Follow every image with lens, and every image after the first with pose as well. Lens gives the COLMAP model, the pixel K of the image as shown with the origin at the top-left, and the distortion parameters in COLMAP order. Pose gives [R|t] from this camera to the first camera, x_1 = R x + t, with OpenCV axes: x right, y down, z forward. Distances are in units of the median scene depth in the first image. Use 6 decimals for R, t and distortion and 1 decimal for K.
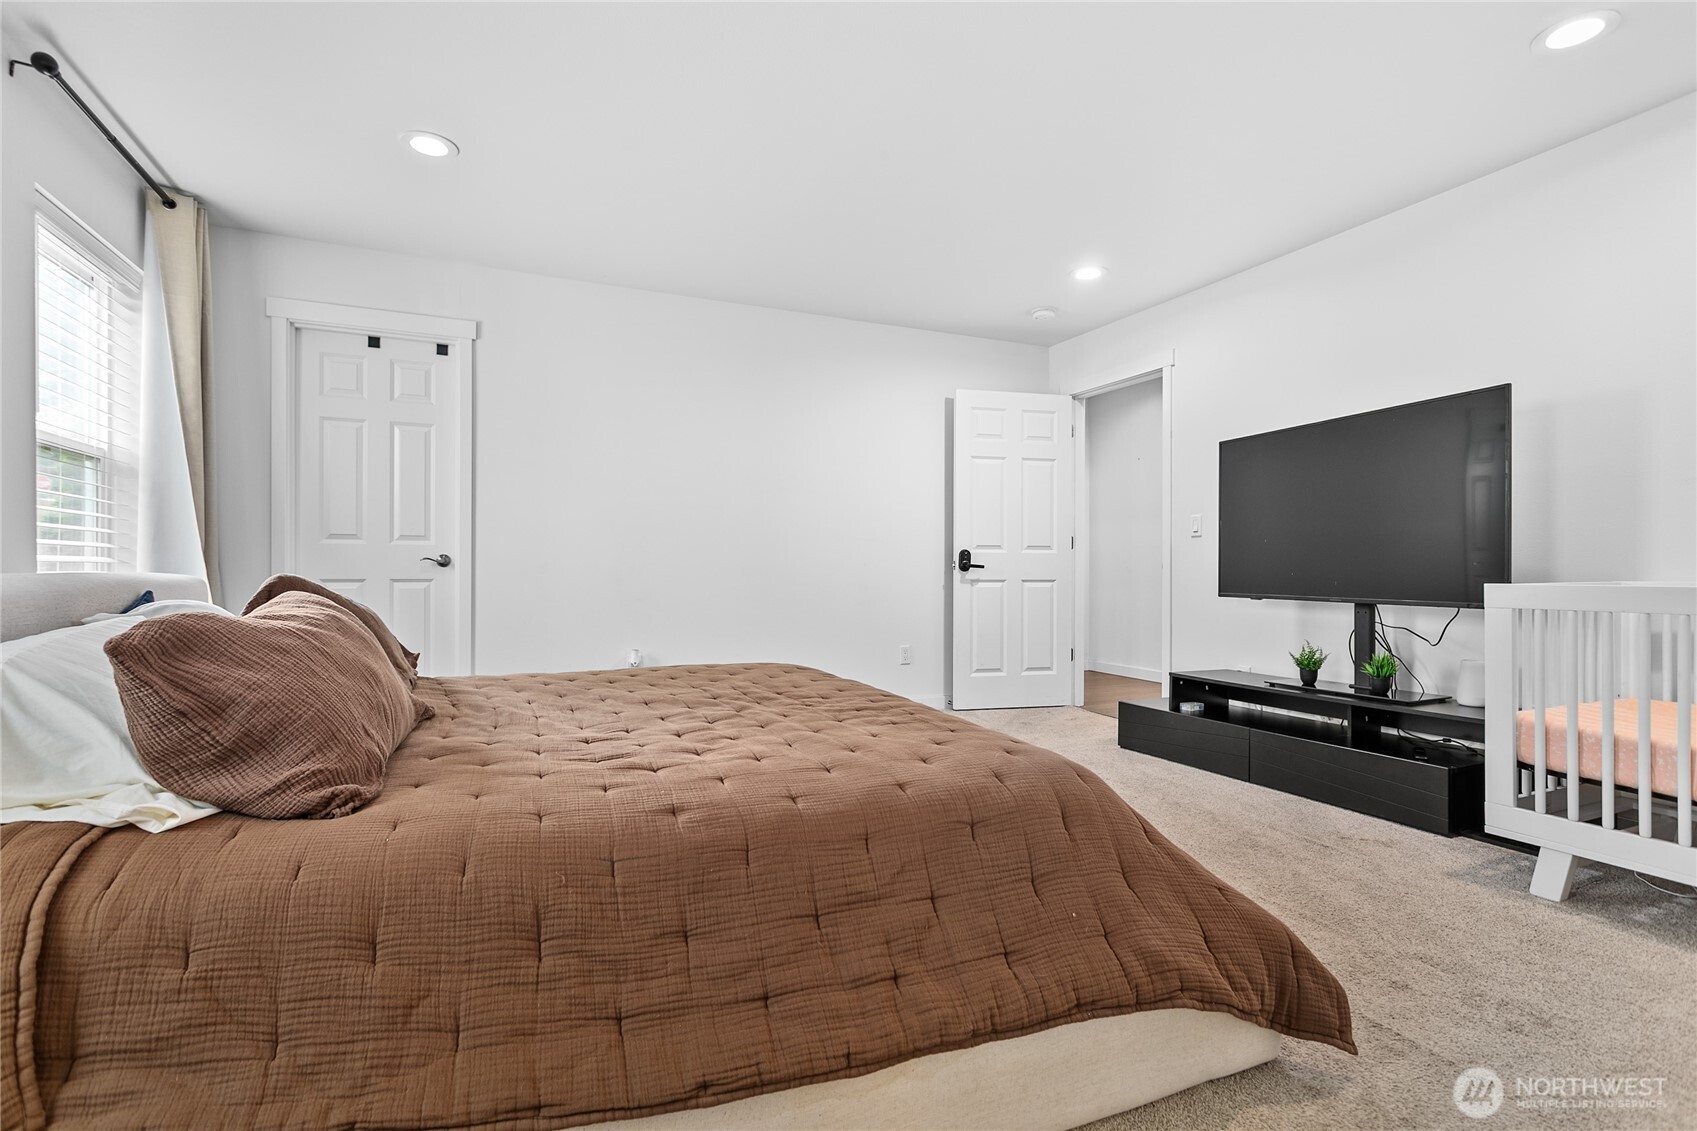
lens RADIAL K [[801.8, 0, 845.2], [0, 801.8, 562.6], [0, 0, 1]] dist [0.003555, 0.000903]
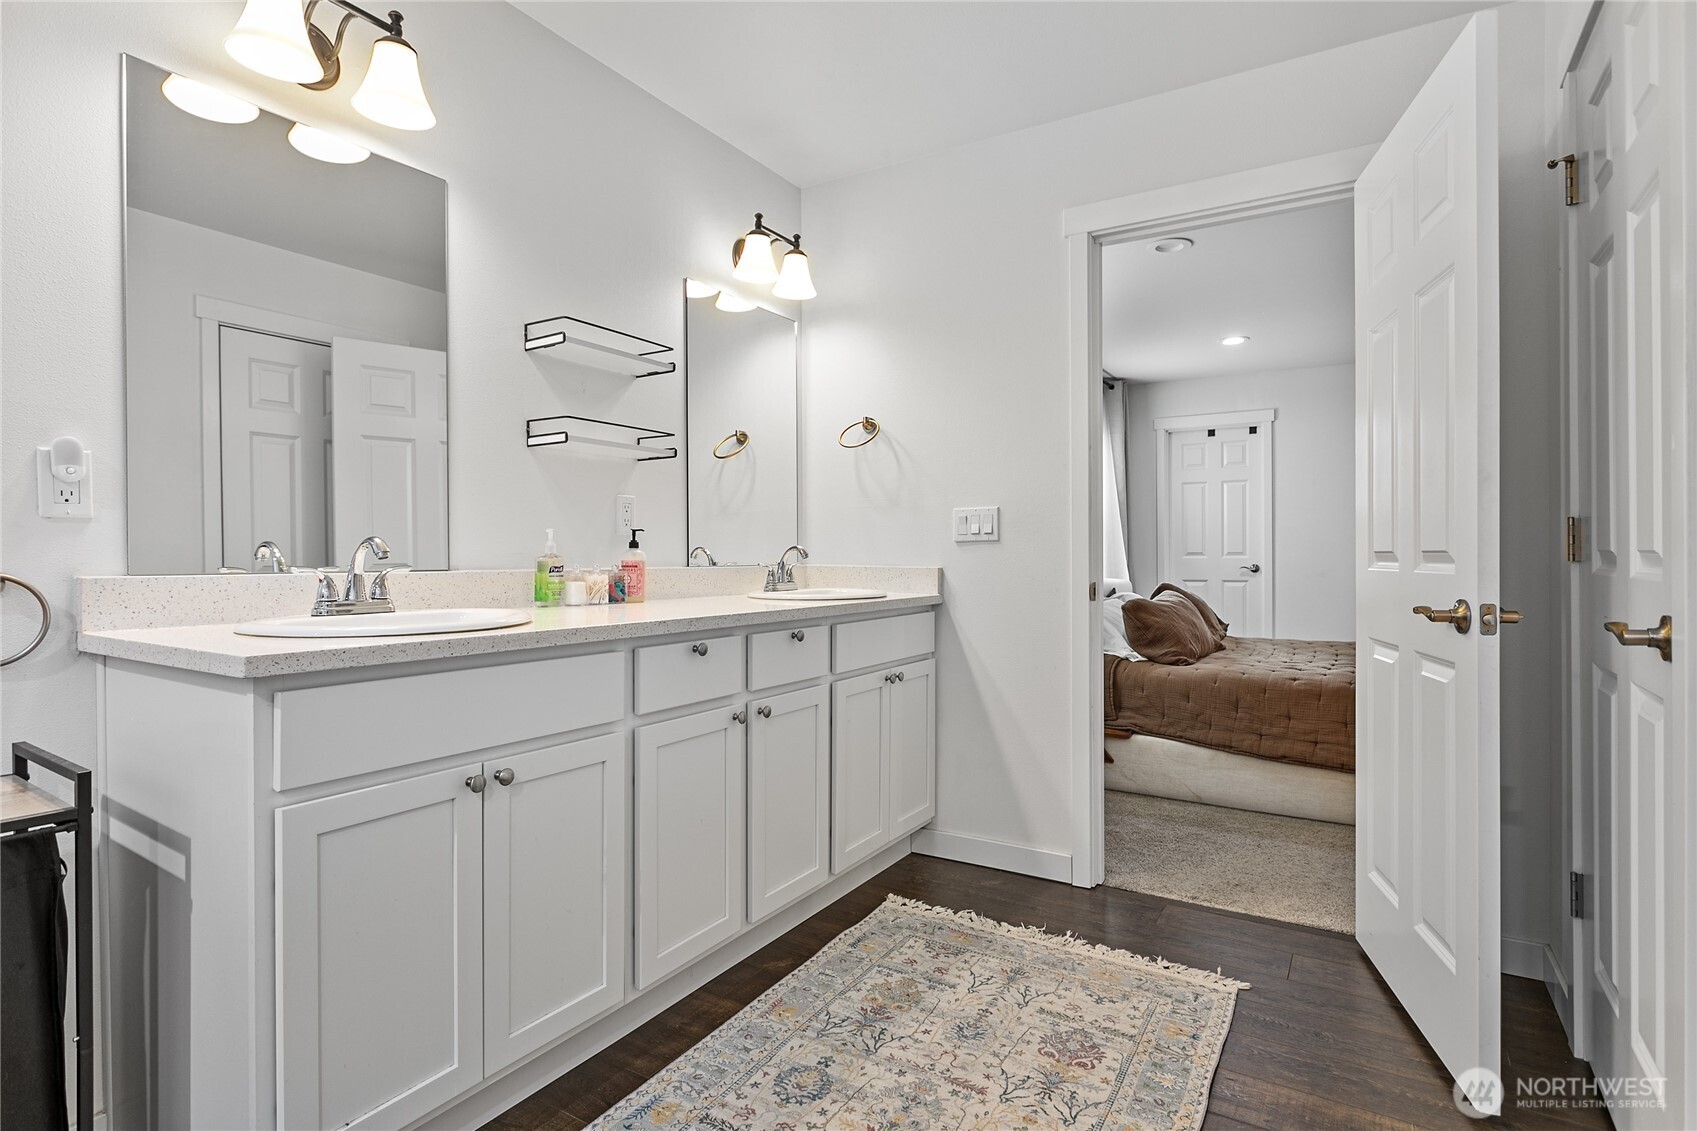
lens RADIAL K [[871.8, 0, 848.5], [0, 871.8, 565.5], [0, 0, 1]] dist [-0.002346, -0.000249]
pose [[0.576595, 0.001978, -0.817028, 1.148625], [0.012461, 0.999859, 0.011215, -0.102695], [0.816935, -0.016648, 0.576489, -1.651043]]
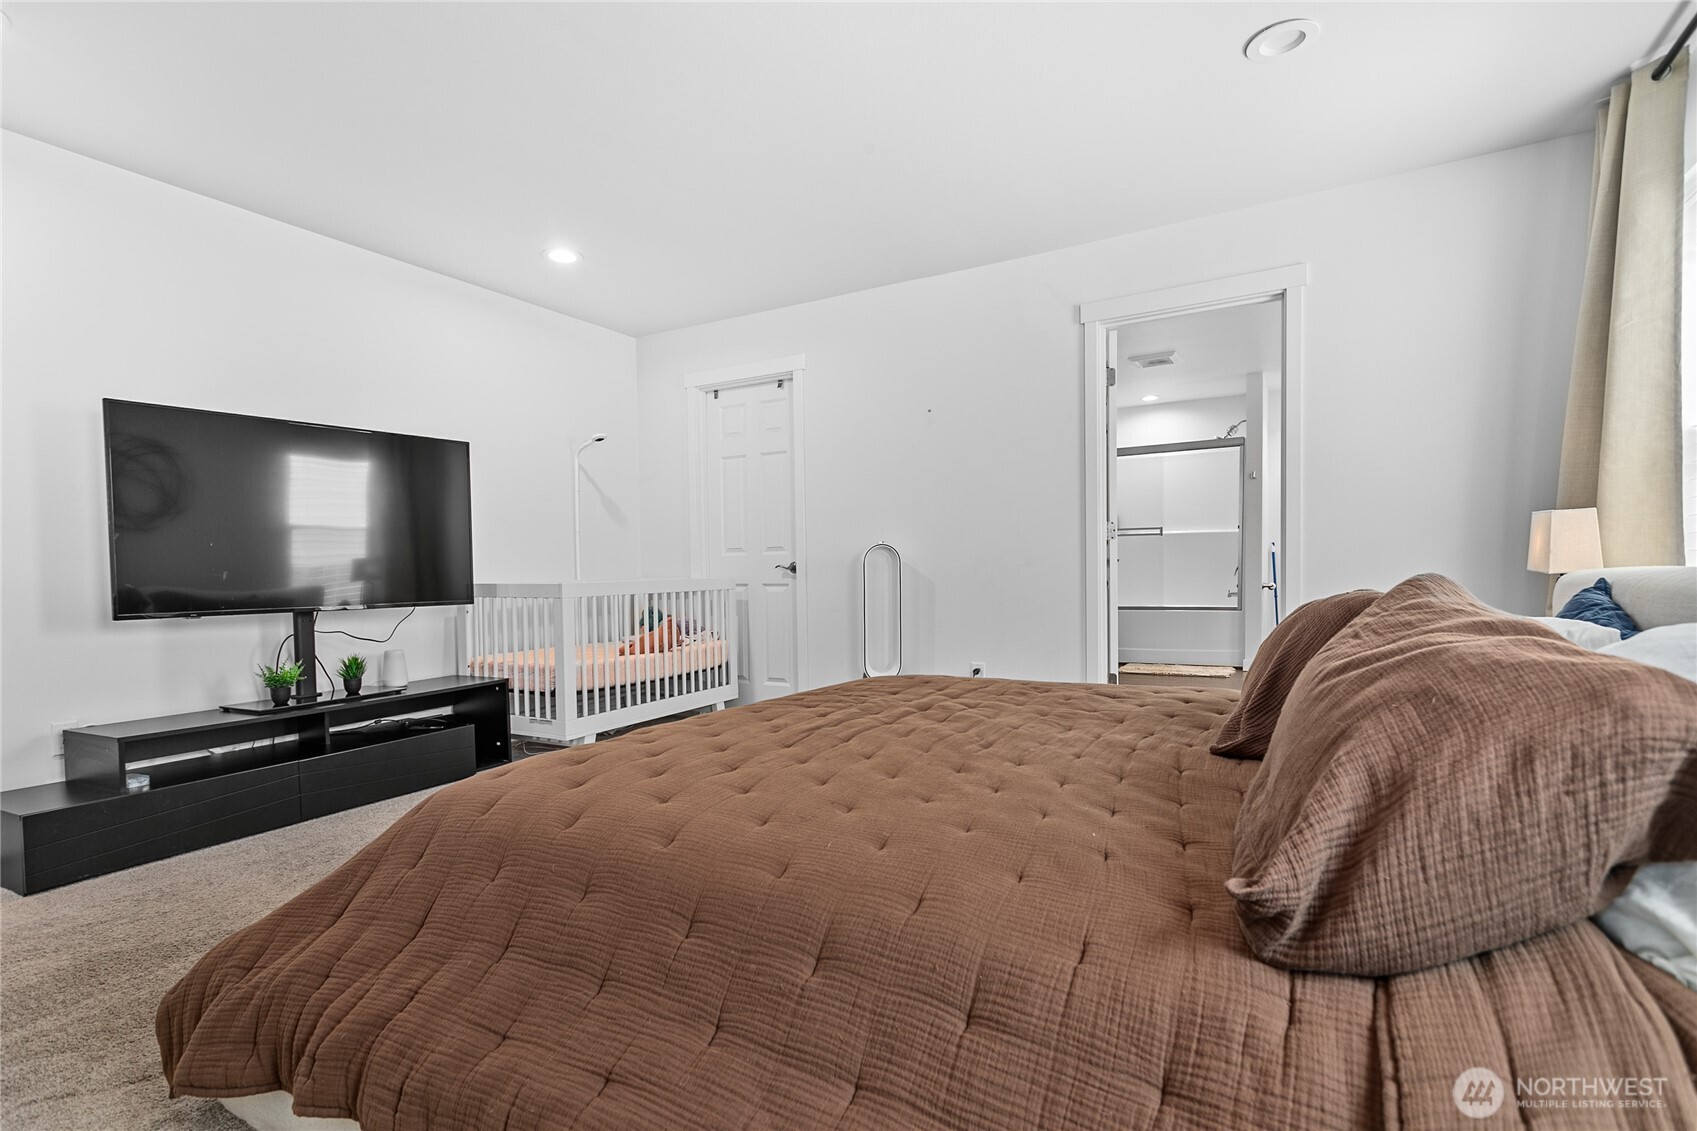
lens RADIAL K [[801.8, 0, 845.2], [0, 801.8, 562.6], [0, 0, 1]] dist [0.003555, 0.000903]
pose [[-0.592961, 0.006034, 0.805209, -0.674200], [0.003402, 0.999982, -0.004988, -0.003332], [-0.805224, -0.000219, -0.592970, 1.274799]]
